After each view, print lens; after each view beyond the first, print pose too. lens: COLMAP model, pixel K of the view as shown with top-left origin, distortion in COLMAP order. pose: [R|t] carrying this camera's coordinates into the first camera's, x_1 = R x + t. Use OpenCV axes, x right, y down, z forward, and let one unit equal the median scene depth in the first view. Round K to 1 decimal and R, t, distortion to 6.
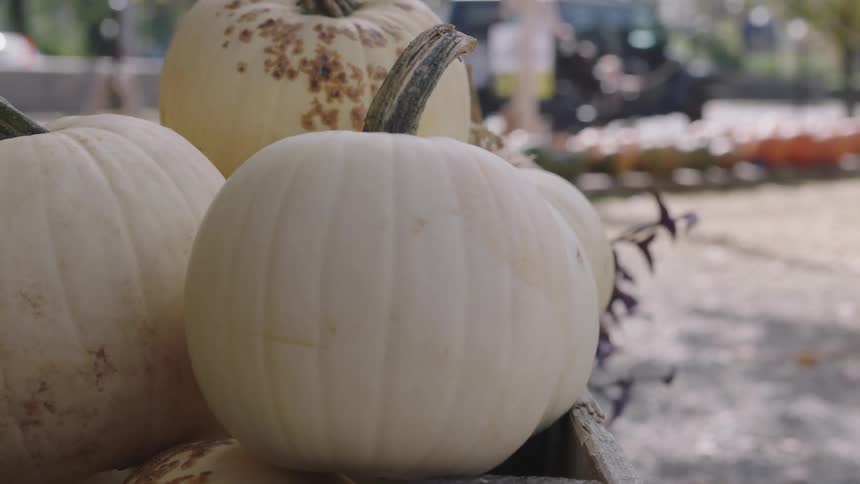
lens RADIAL K [[1668.4, 0, 430.0], [0, 1668.4, 242.0], [0, 0, 1]] dist [0.062559, -0.110058]
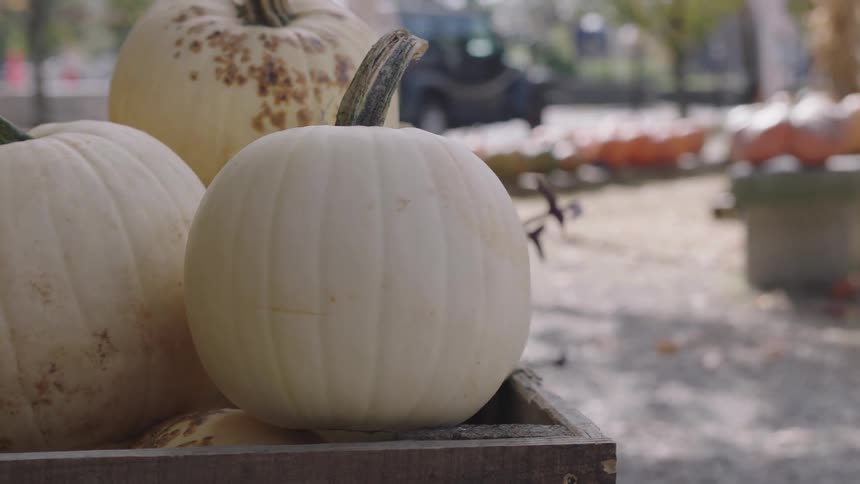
lens RADIAL K [[1668.4, 0, 430.0], [0, 1668.4, 242.0], [0, 0, 1]] dist [0.062559, -0.110058]
pose [[0.994792, -0.040065, 0.093720, -0.077616], [0.040771, 0.999153, -0.005635, 0.018390], [-0.093415, 0.009426, 0.995583, -0.108728]]
